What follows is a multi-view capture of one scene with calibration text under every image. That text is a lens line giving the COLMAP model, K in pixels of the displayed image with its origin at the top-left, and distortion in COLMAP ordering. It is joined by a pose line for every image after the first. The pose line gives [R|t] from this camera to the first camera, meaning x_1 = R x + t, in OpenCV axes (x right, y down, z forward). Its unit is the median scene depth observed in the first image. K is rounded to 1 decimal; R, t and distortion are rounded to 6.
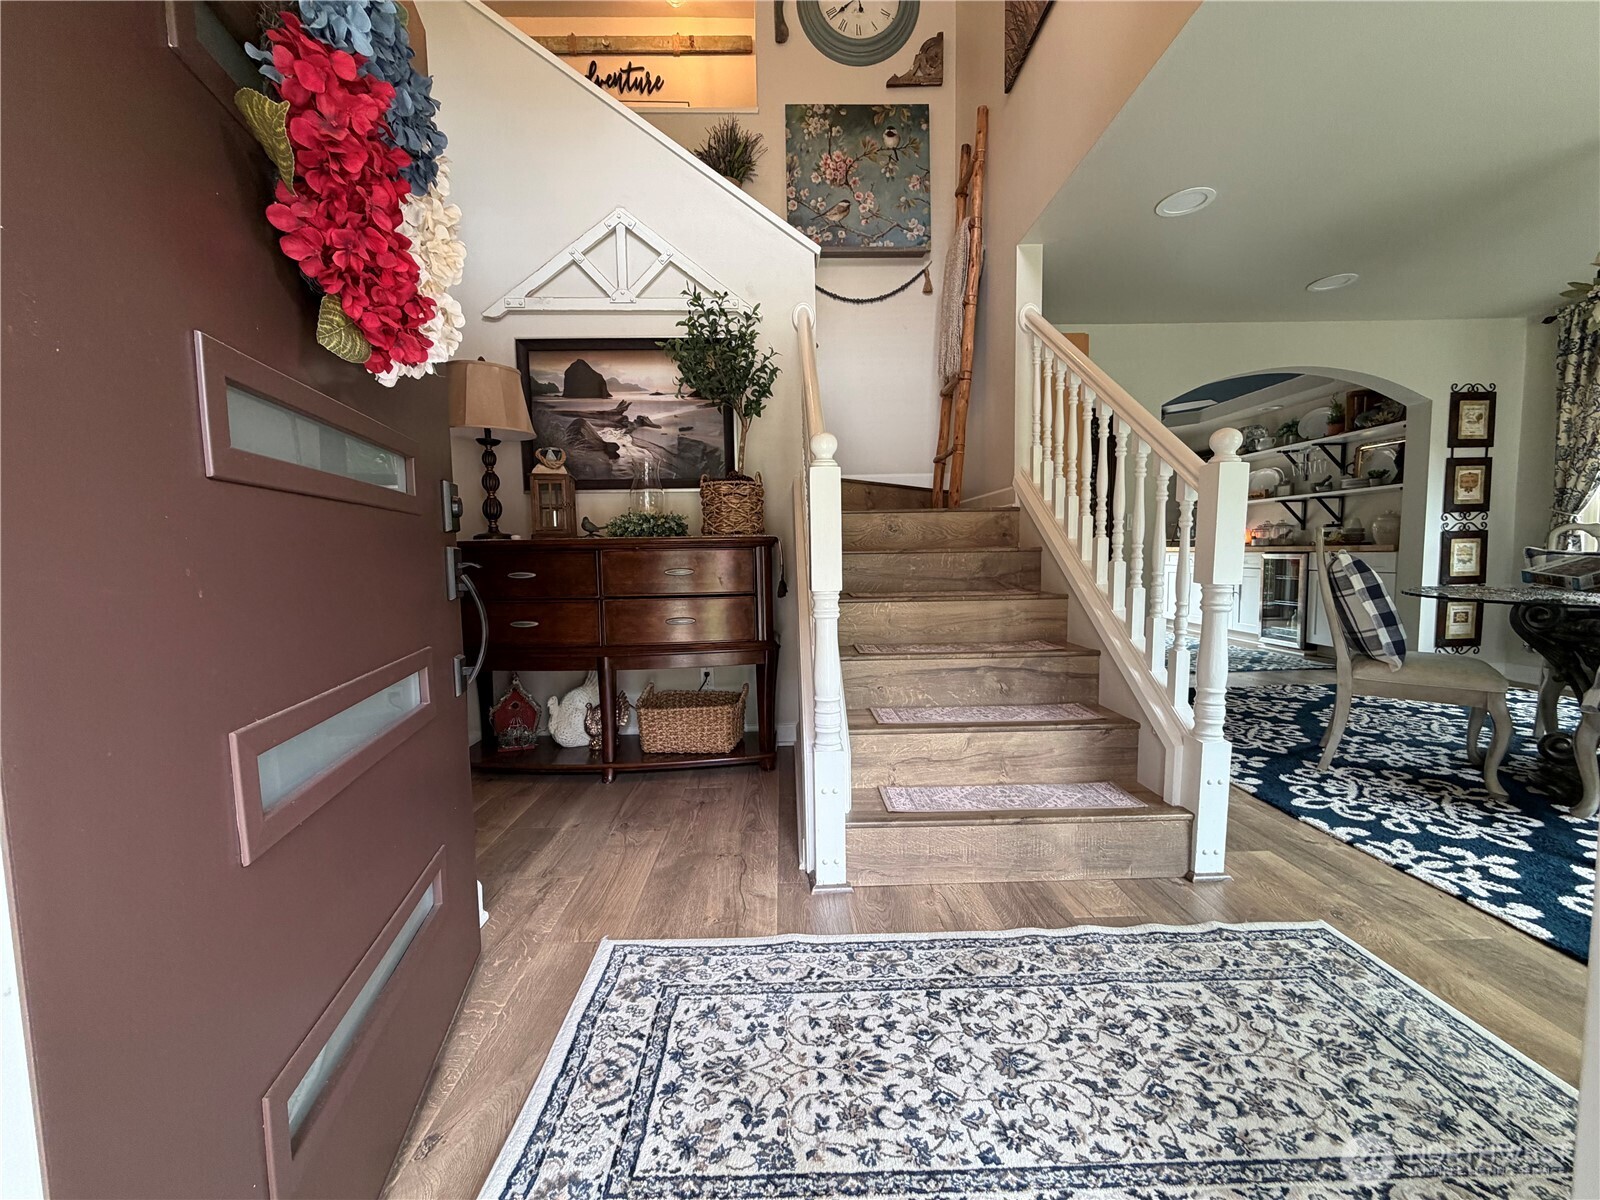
lens RADIAL K [[635.6, 0, 800.0], [0, 635.6, 600.0], [0, 0, 1]] dist [0.001917, 0.000048]
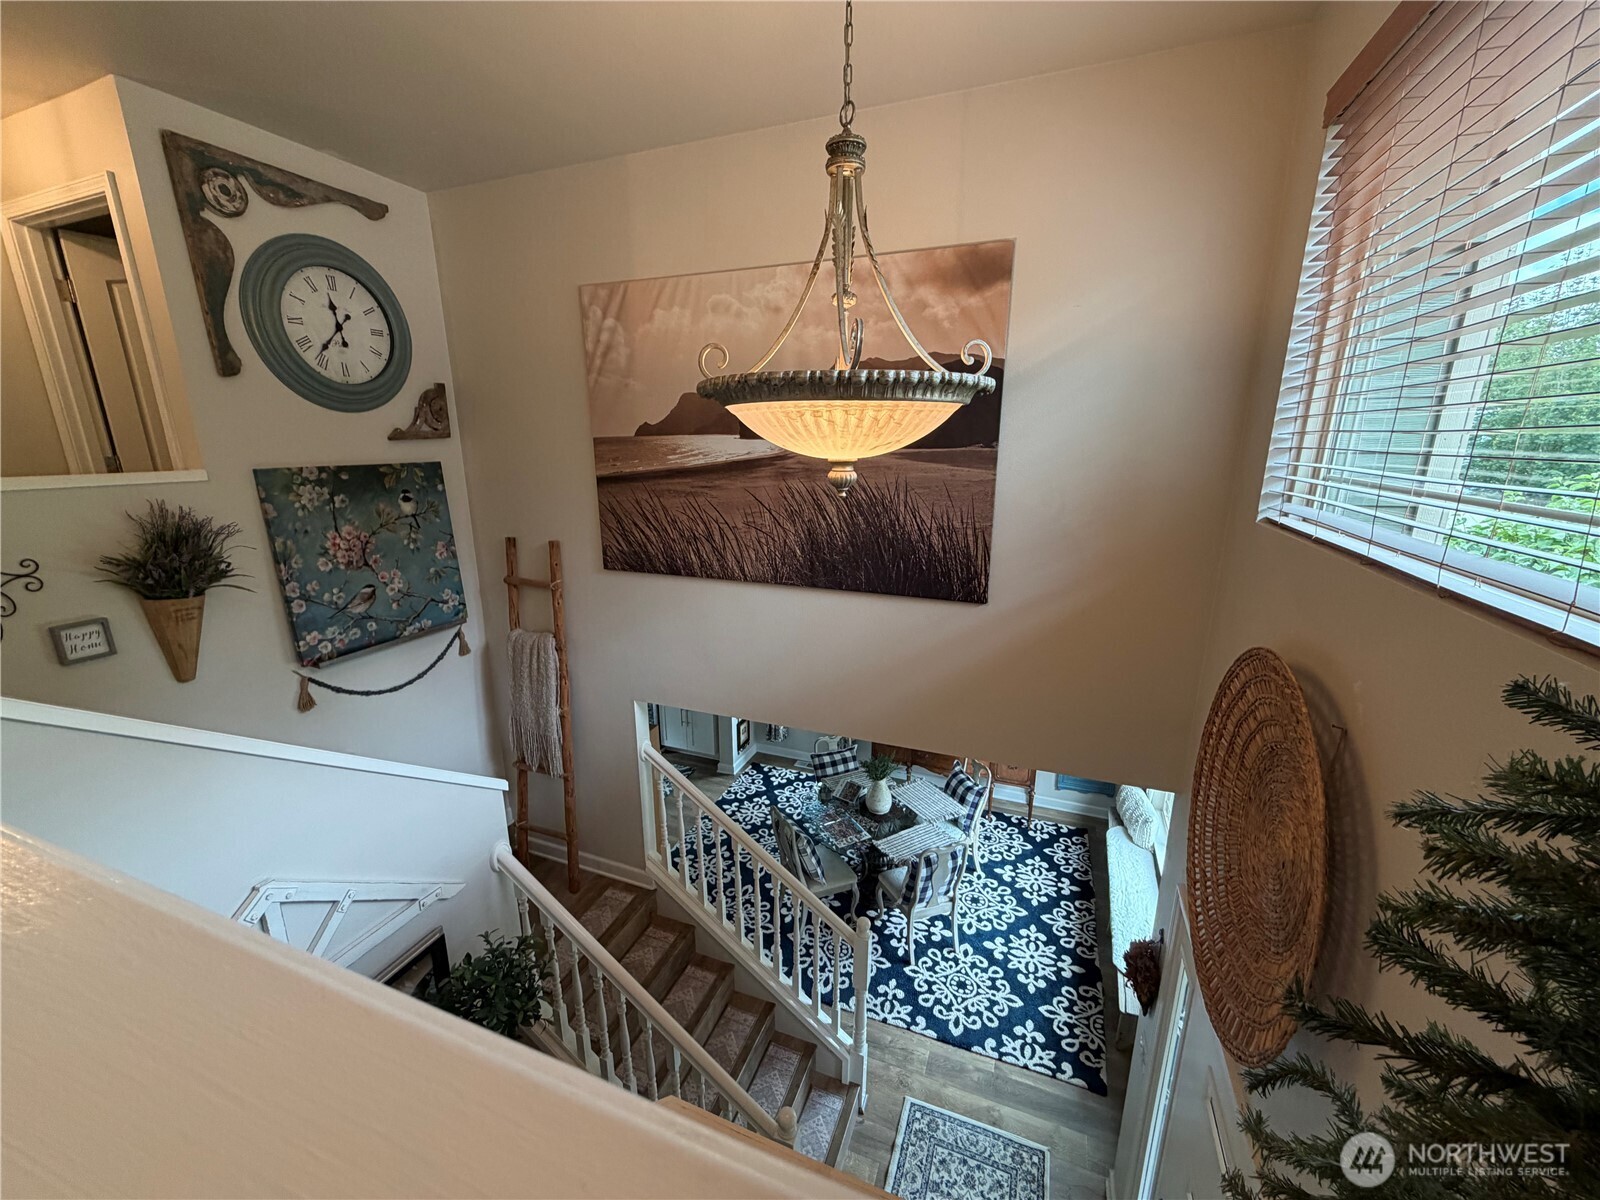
lens RADIAL K [[635.6, 0, 800.0], [0, 635.6, 600.0], [0, 0, 1]] dist [0.001917, 0.000048]
pose [[0.394742, -0.211296, 0.894166, -0.437546], [0.066554, 0.977216, 0.201540, -0.737759], [-0.916378, -0.020046, 0.399811, 0.178730]]
